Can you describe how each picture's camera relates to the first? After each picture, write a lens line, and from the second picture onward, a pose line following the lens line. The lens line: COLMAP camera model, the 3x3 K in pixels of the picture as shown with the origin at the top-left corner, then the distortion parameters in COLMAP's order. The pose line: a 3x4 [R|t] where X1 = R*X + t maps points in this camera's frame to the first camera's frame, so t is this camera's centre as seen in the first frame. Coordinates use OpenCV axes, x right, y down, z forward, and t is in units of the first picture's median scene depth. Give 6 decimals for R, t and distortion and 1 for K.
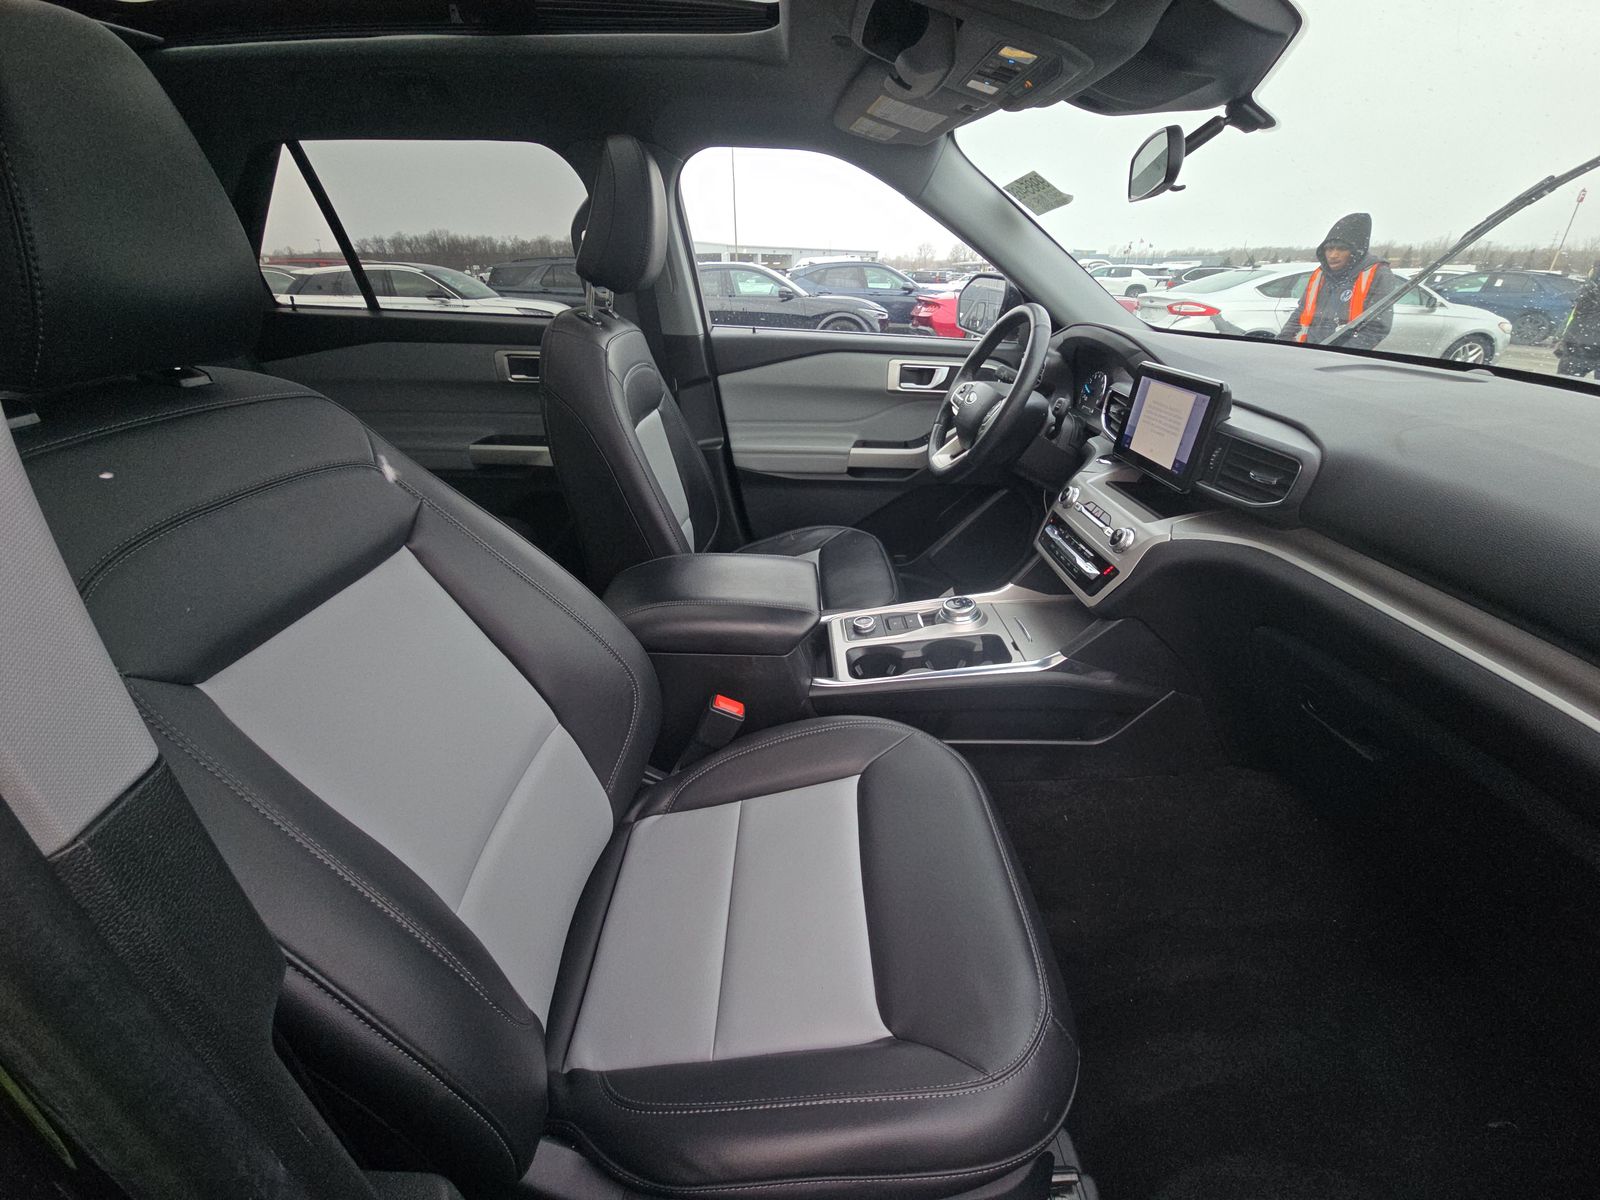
lens RADIAL K [[643.0, 0, 800.0], [0, 643.0, 600.0], [0, 0, 1]] dist [-0.000286, -0.000062]
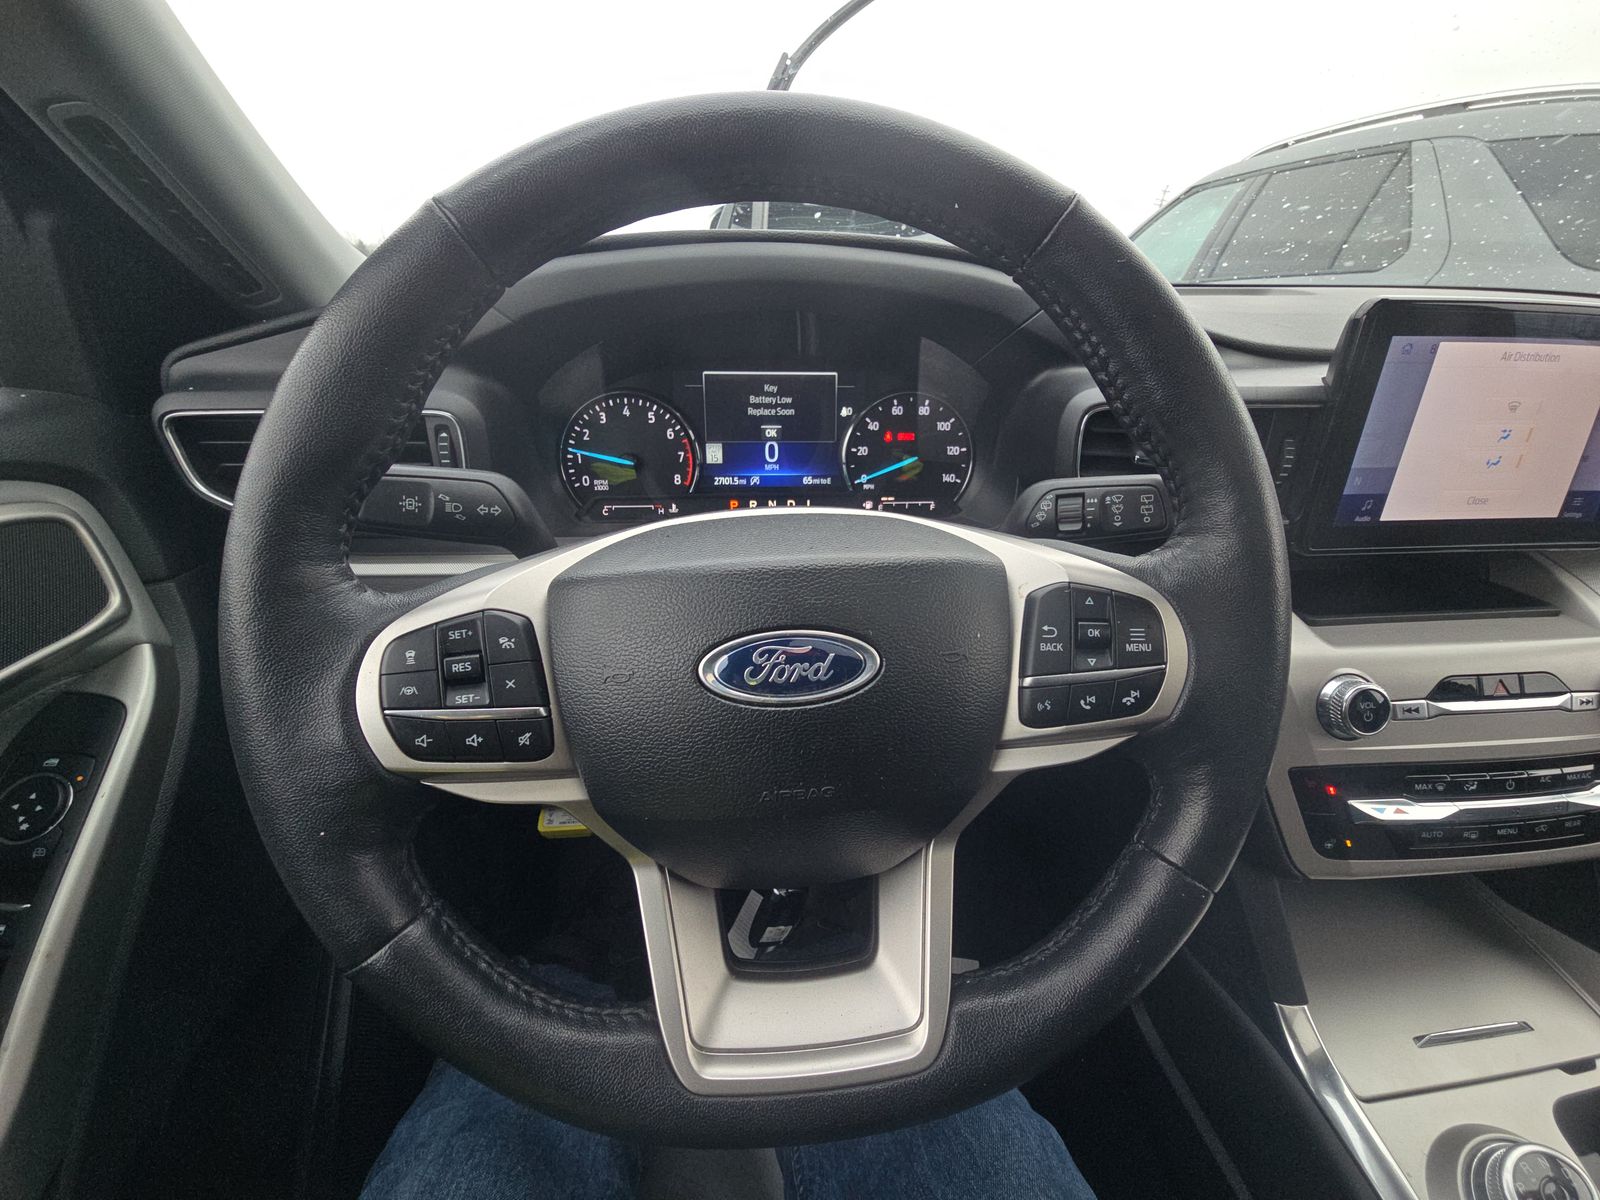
lens RADIAL K [[643.0, 0, 800.0], [0, 643.0, 600.0], [0, 0, 1]] dist [-0.000286, -0.000062]
pose [[-0.075284, -0.492404, 0.867105, 0.186957], [0.441798, 0.763095, 0.471699, -0.549278], [-0.893950, 0.418597, 0.160095, 1.304158]]
